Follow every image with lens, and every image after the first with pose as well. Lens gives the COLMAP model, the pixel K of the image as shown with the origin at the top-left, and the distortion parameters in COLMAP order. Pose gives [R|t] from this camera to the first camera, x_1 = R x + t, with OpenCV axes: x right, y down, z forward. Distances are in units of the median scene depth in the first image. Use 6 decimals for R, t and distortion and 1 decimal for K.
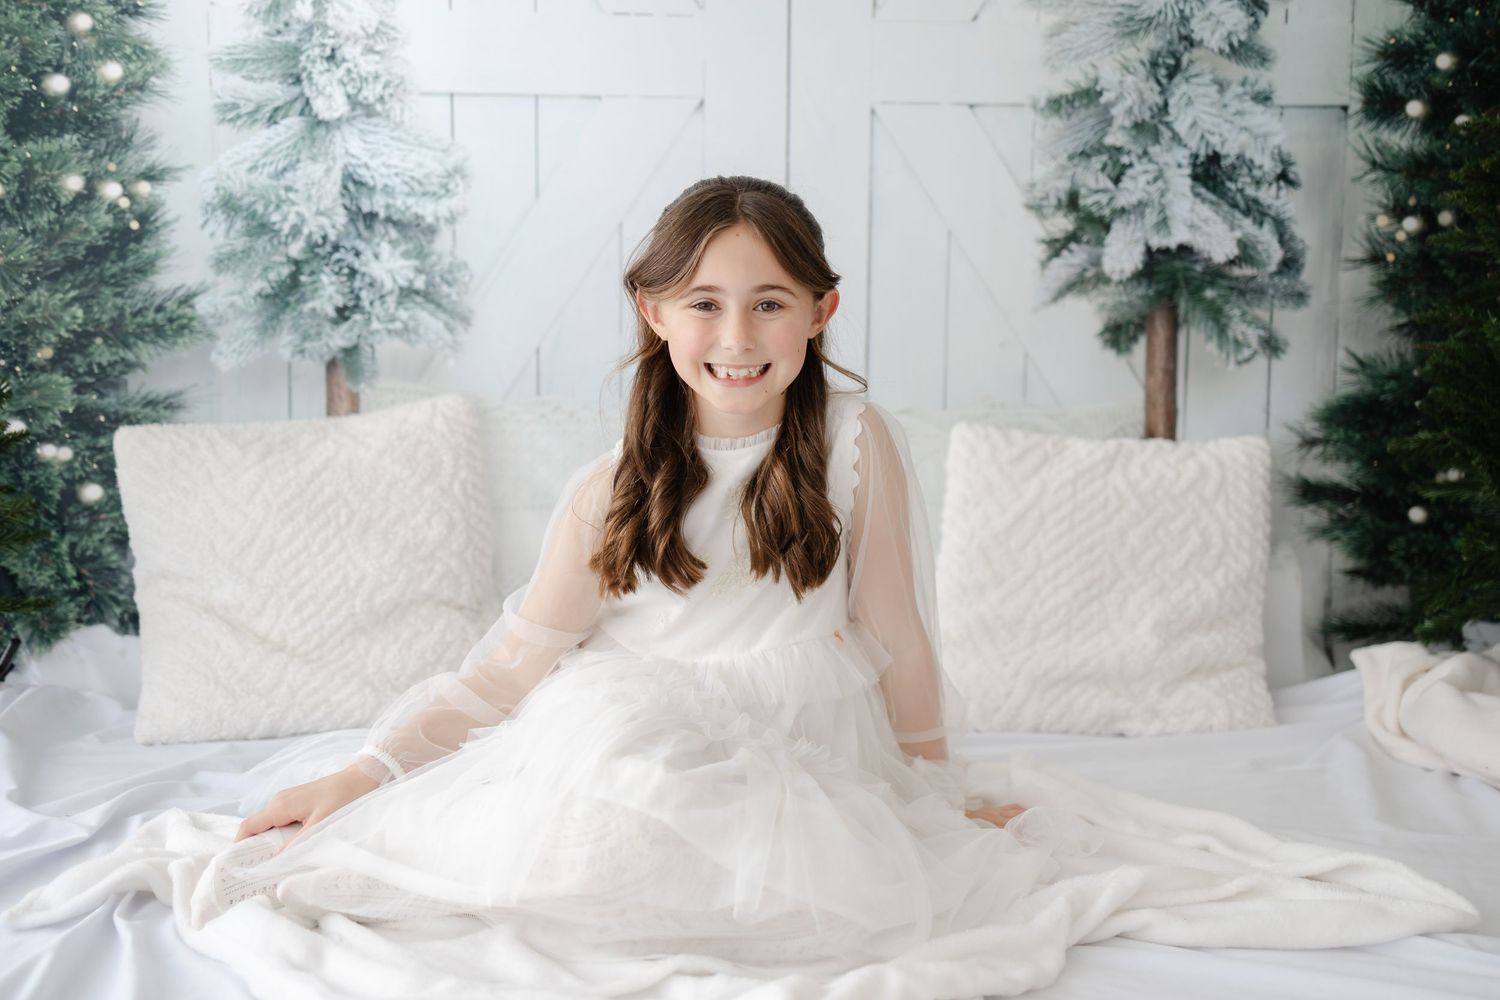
lens RADIAL K [[1568.4, 0, 769.8], [0, 1568.4, 496.2], [0, 0, 1]] dist [0.013215, -0.025749]
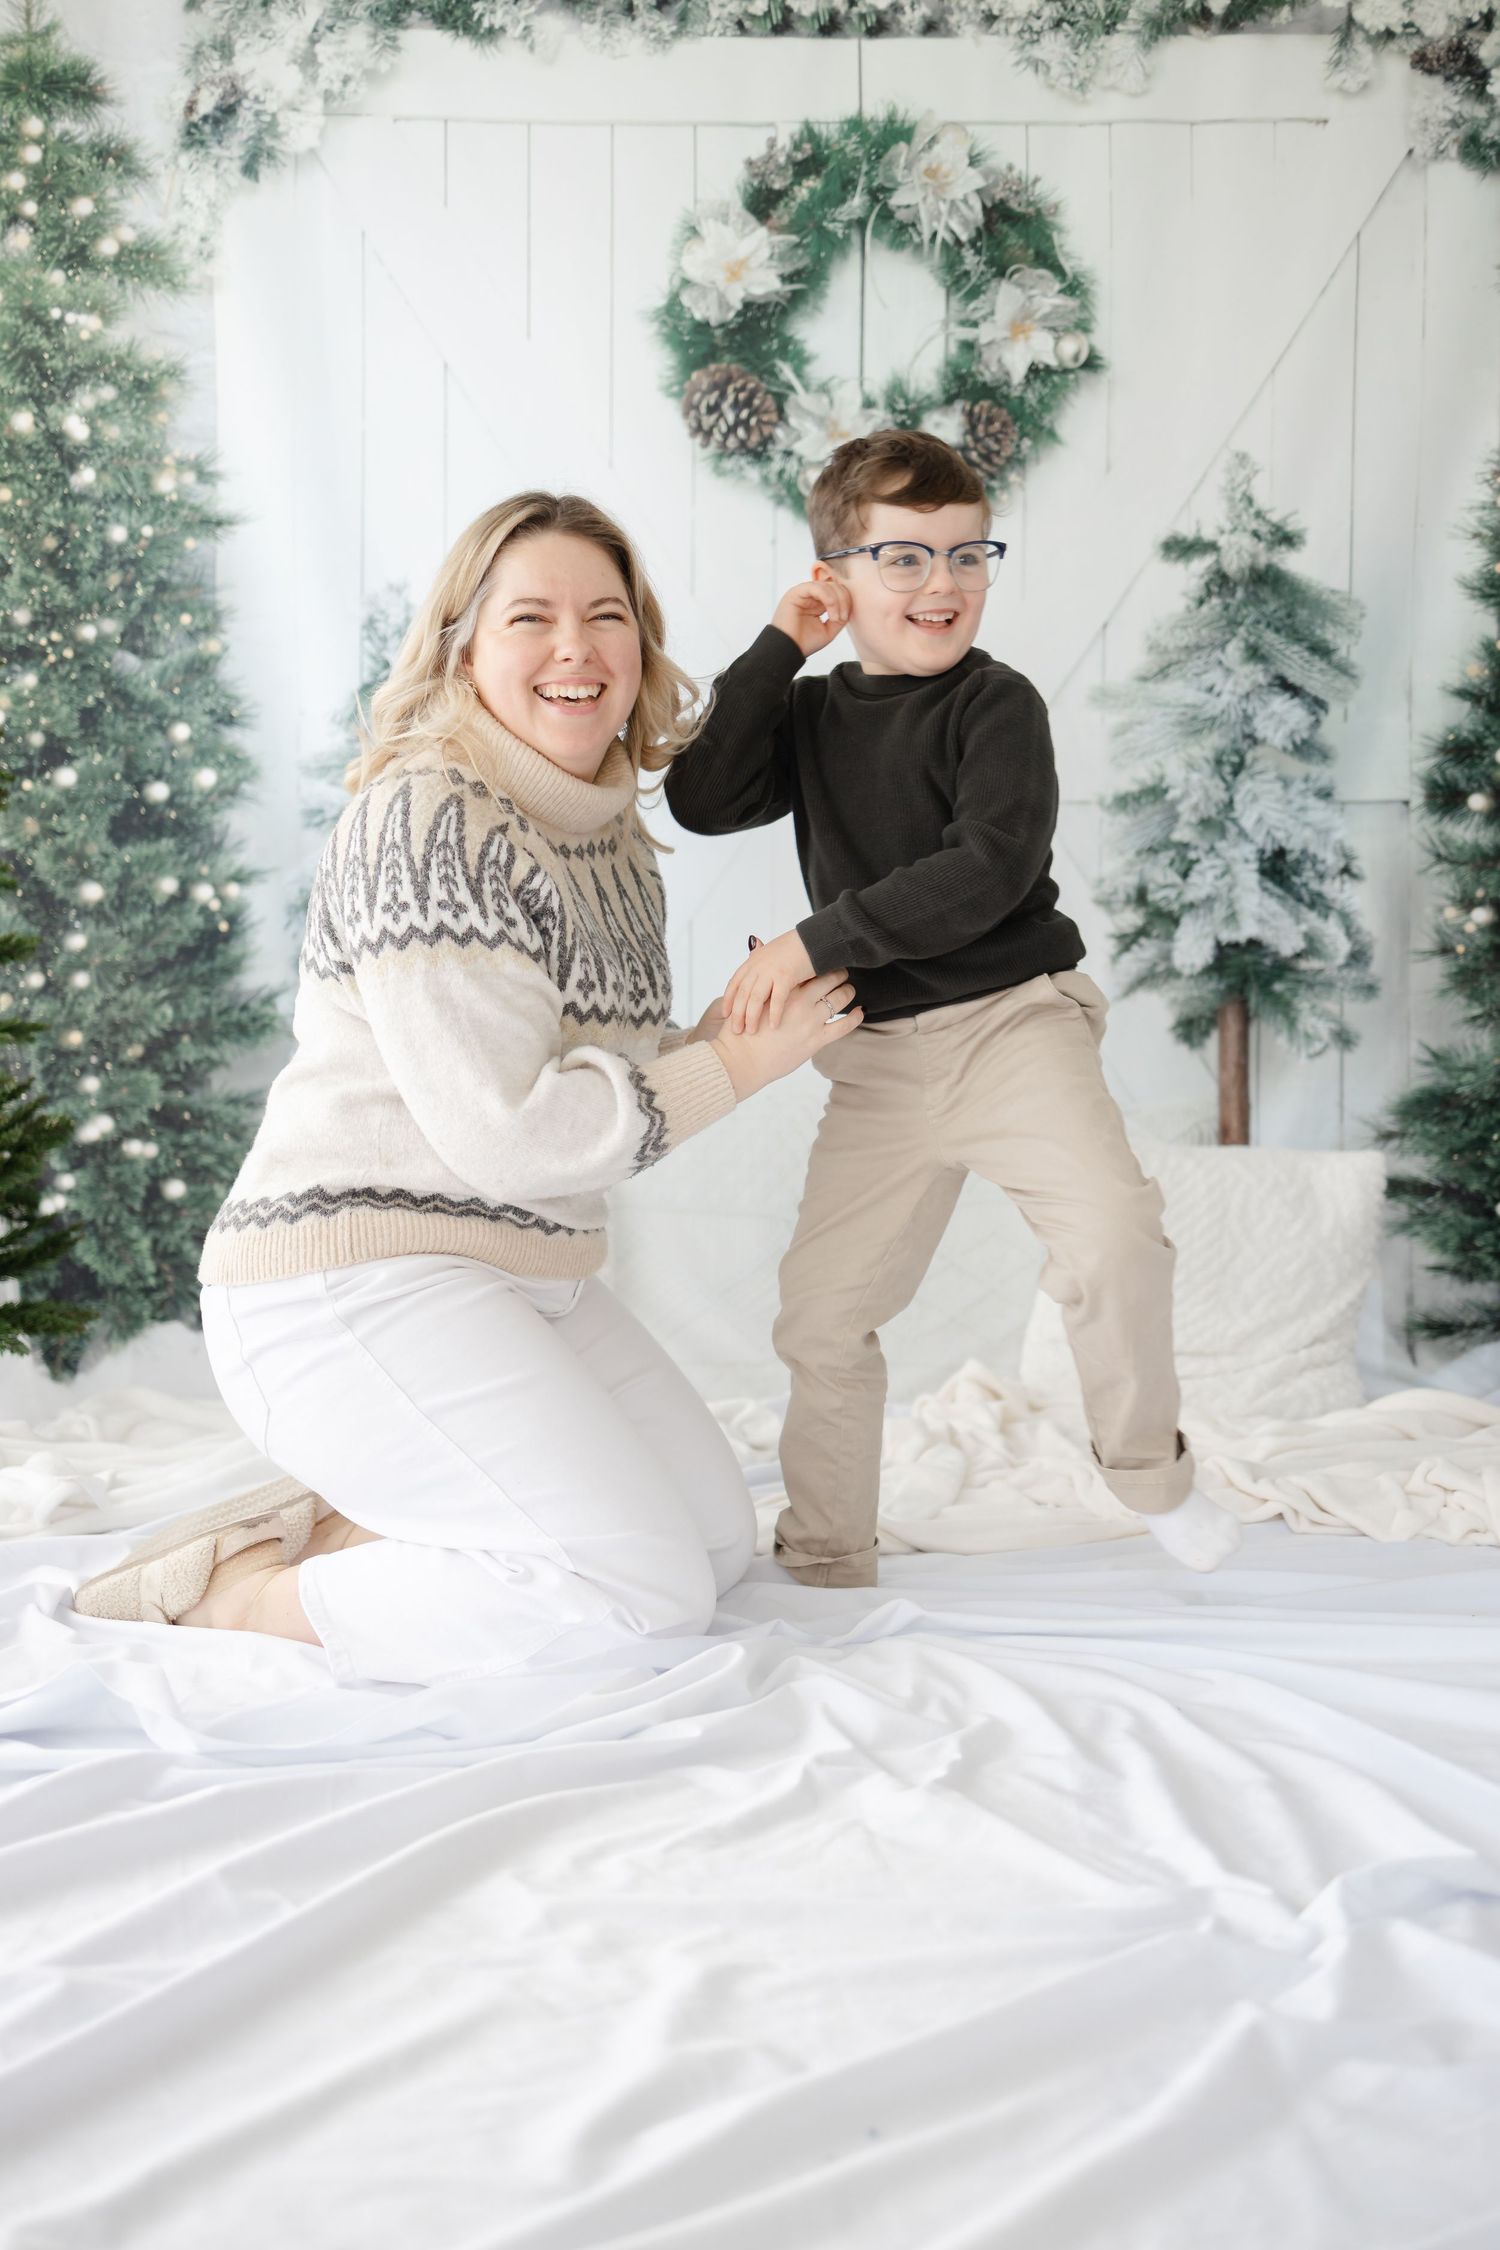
lens RADIAL K [[4128.8, 0, 704.8], [0, 4128.8, 1307.9], [0, 0, 1]] dist [0.199643, -0.298587]
pose [[0.999807, -0.003891, -0.019258, -0.036352], [0.003125, 0.999209, -0.039648, 0.181035], [0.019397, 0.039580, 0.999028, -1.659009]]
